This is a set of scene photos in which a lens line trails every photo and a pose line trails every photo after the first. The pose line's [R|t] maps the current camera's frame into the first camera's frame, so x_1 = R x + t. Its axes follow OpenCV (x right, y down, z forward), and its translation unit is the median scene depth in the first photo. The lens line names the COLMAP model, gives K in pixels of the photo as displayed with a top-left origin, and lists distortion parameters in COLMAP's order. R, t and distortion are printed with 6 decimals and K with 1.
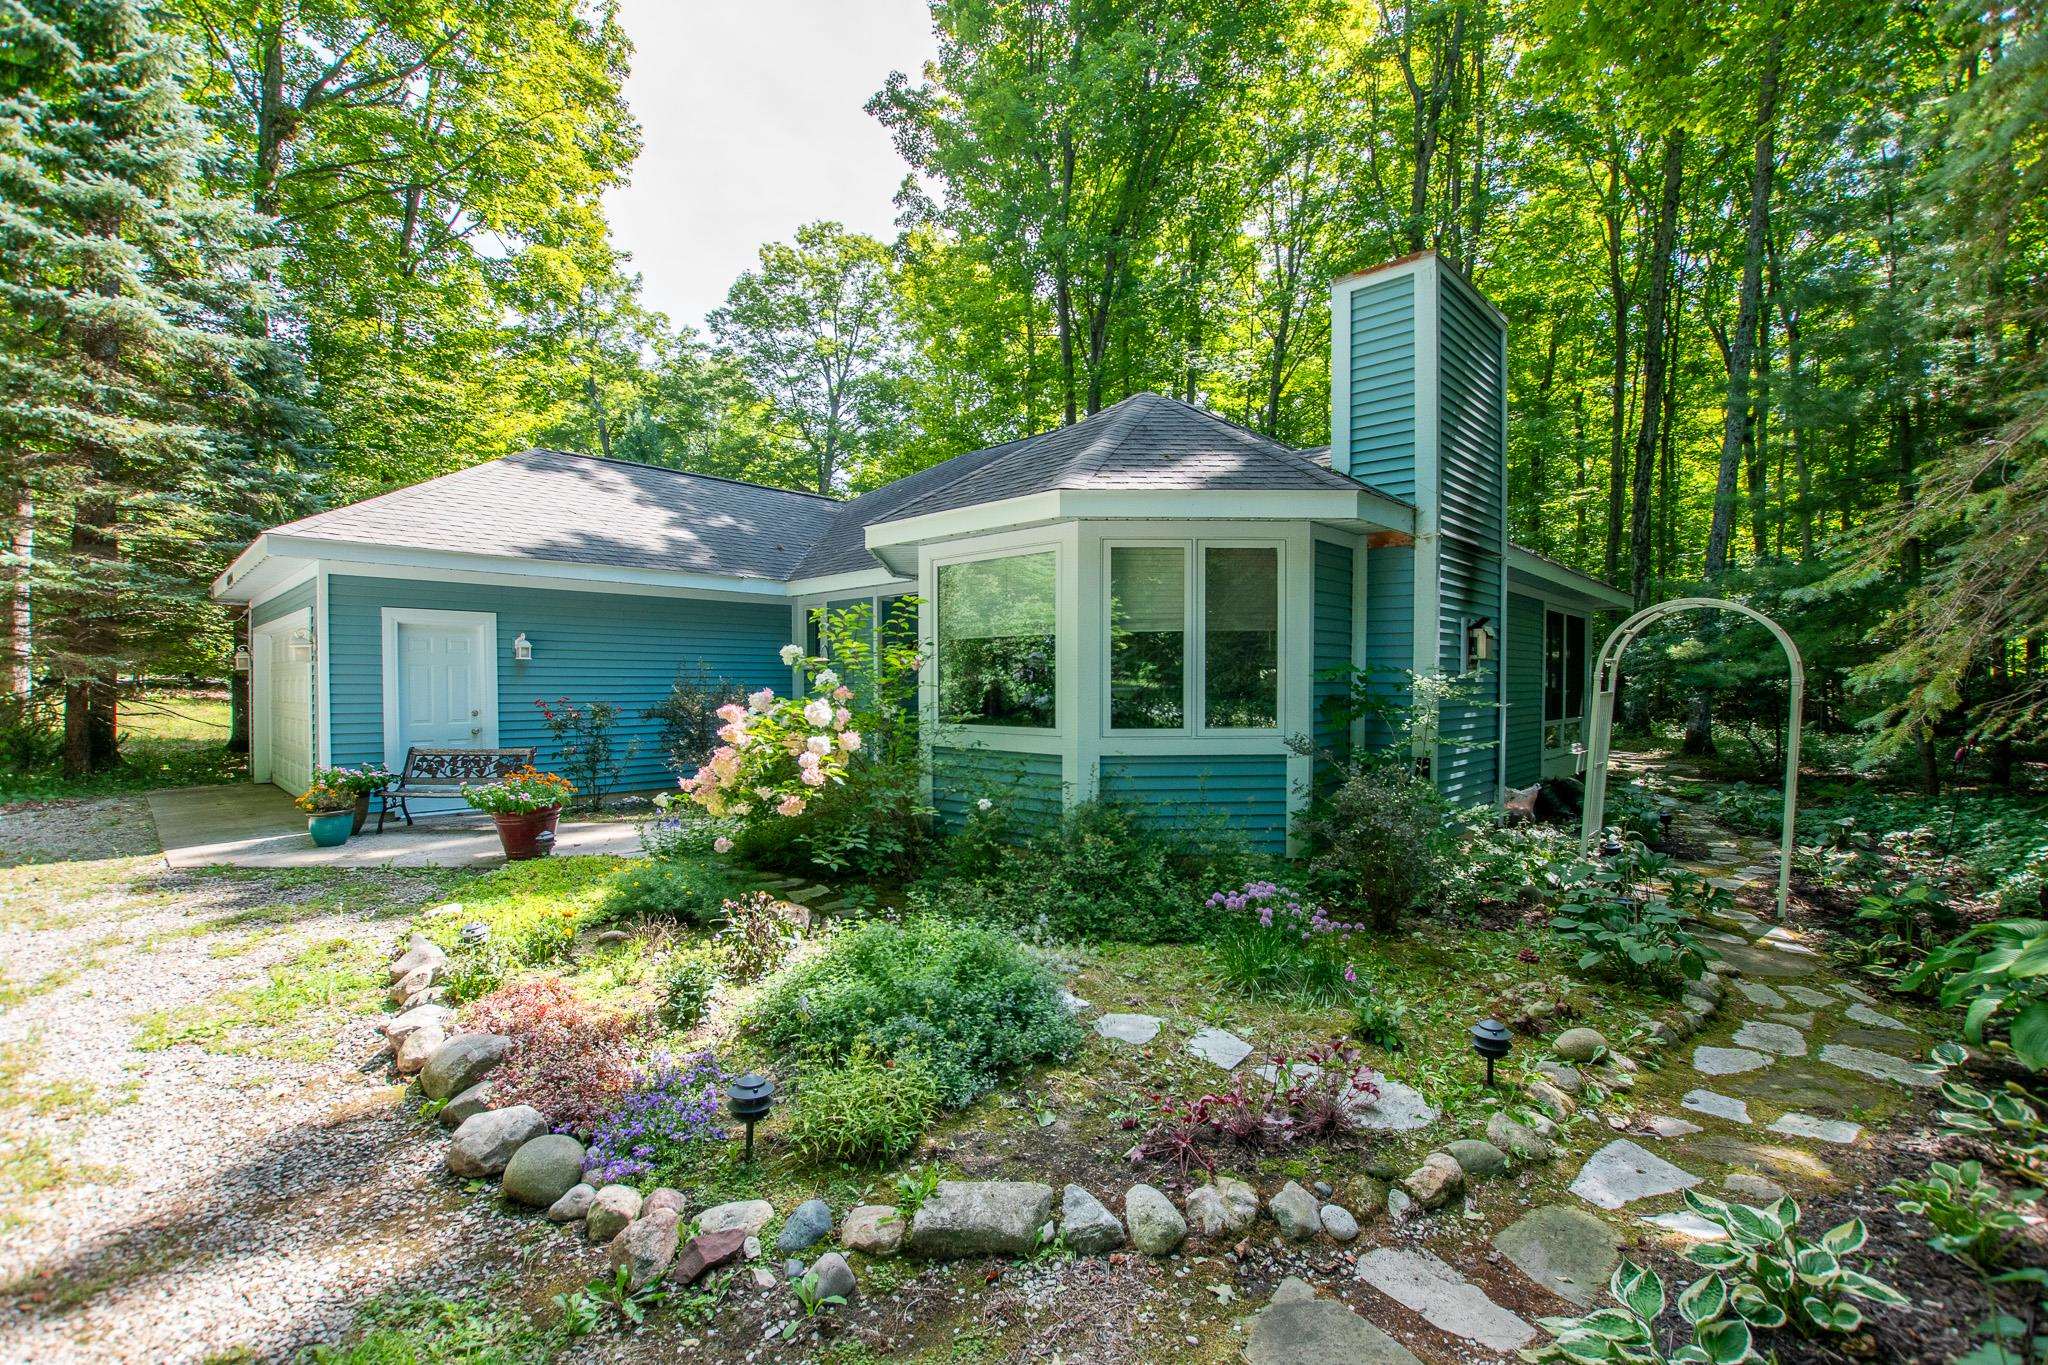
lens RADIAL K [[889.0, 0, 1024.6], [0, 889.0, 725.6], [0, 0, 1]] dist [-0.046228, 0.000010]
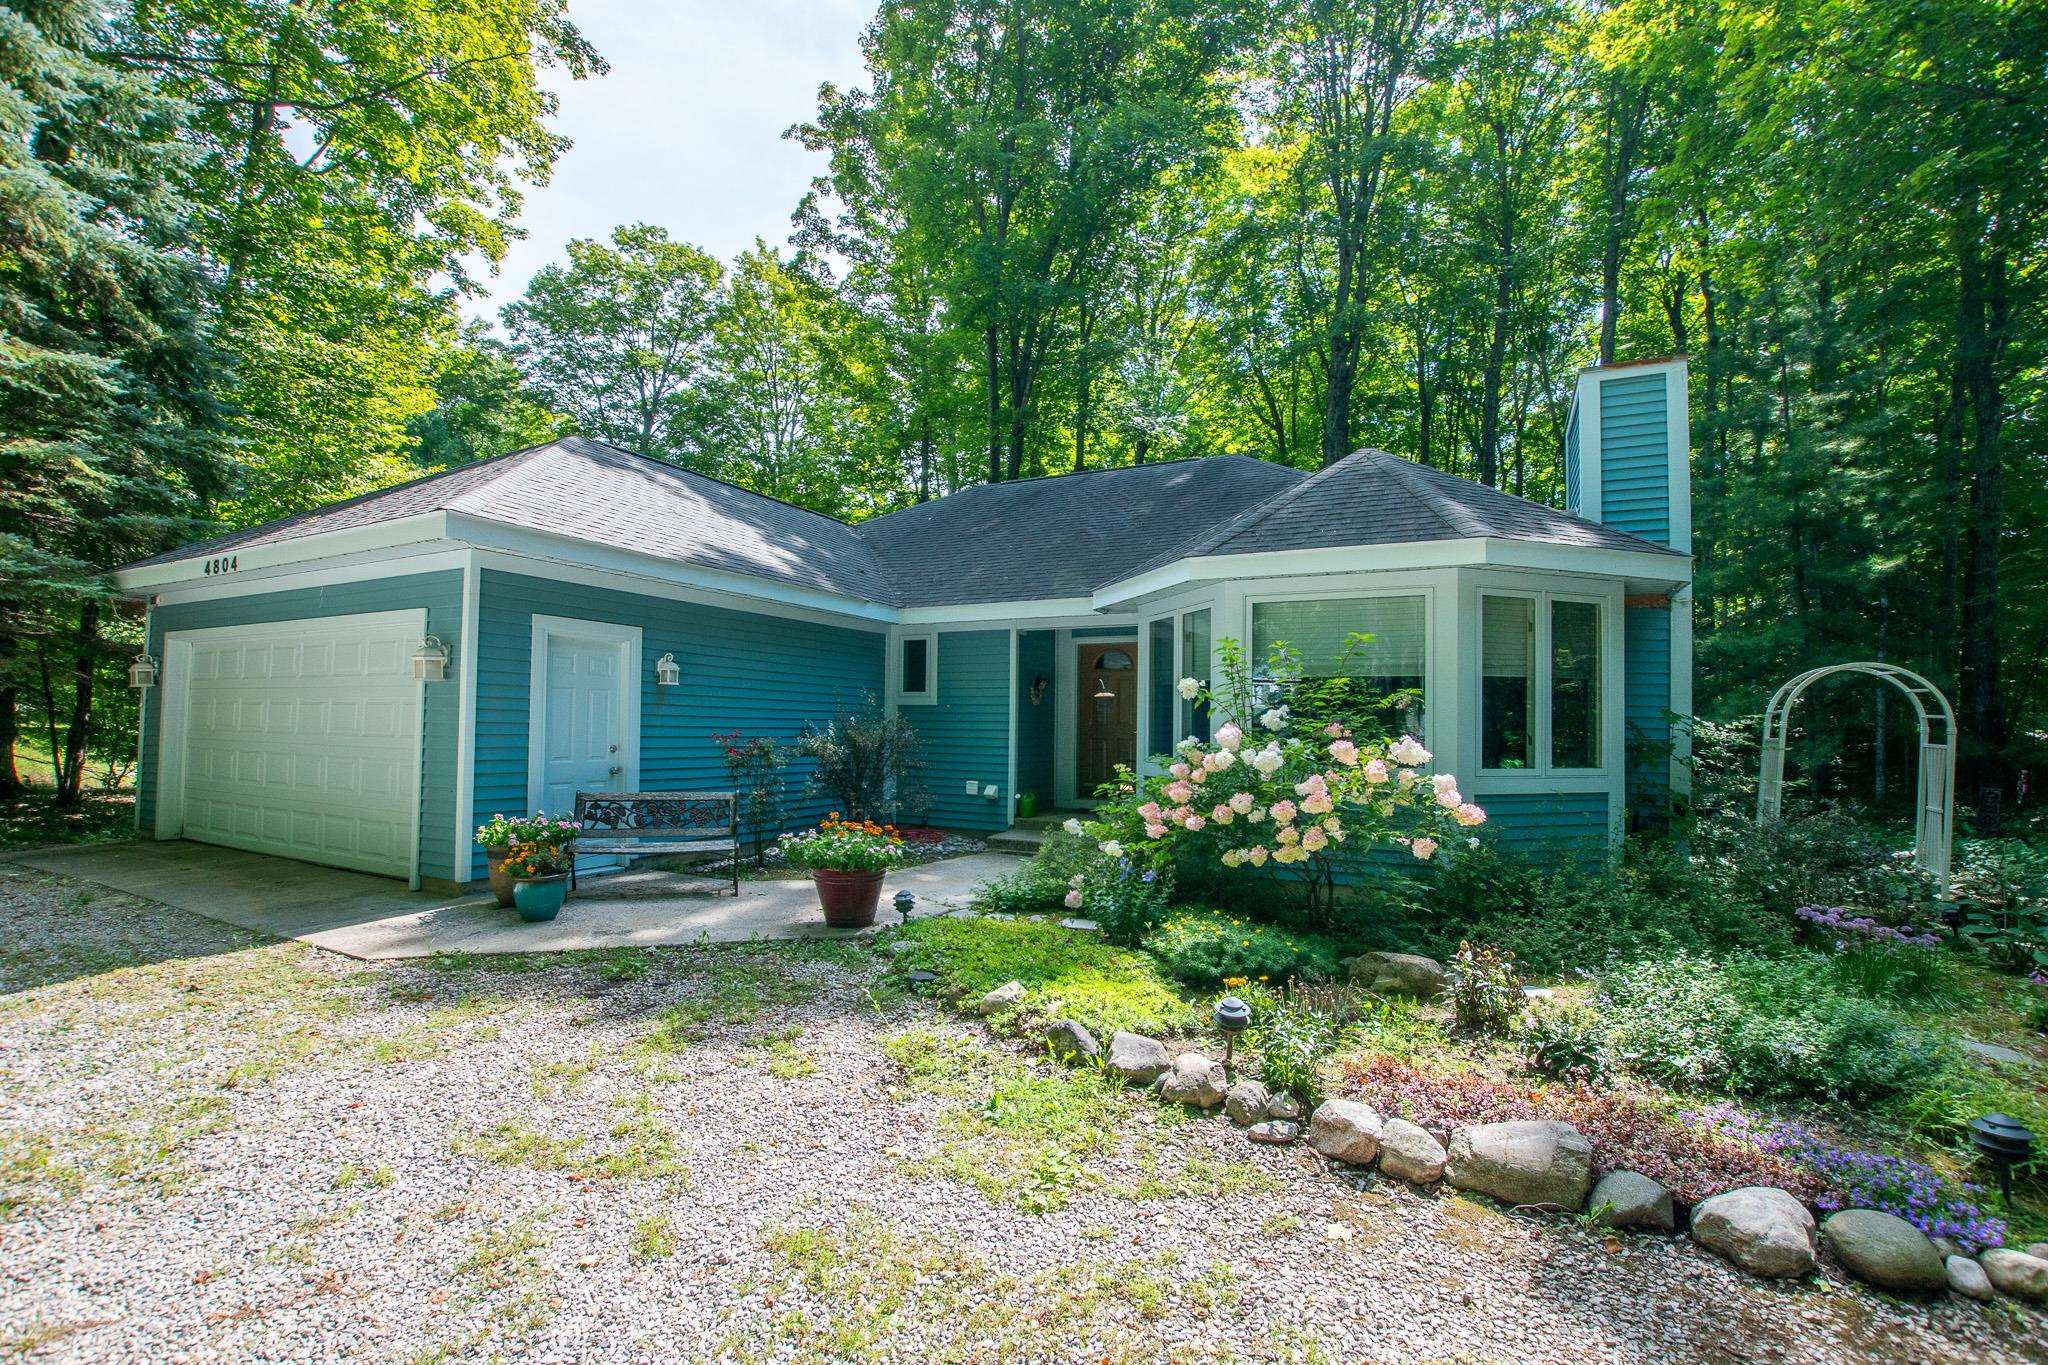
lens RADIAL K [[903.0, 0, 1019.6], [0, 903.0, 707.3], [0, 0, 1]] dist [-0.030695, 0.000445]
pose [[0.966342, 0.020848, 0.256415, -0.175206], [-0.003172, 0.997601, -0.069157, 0.001337], [-0.257242, 0.066016, 0.964089, 0.033005]]
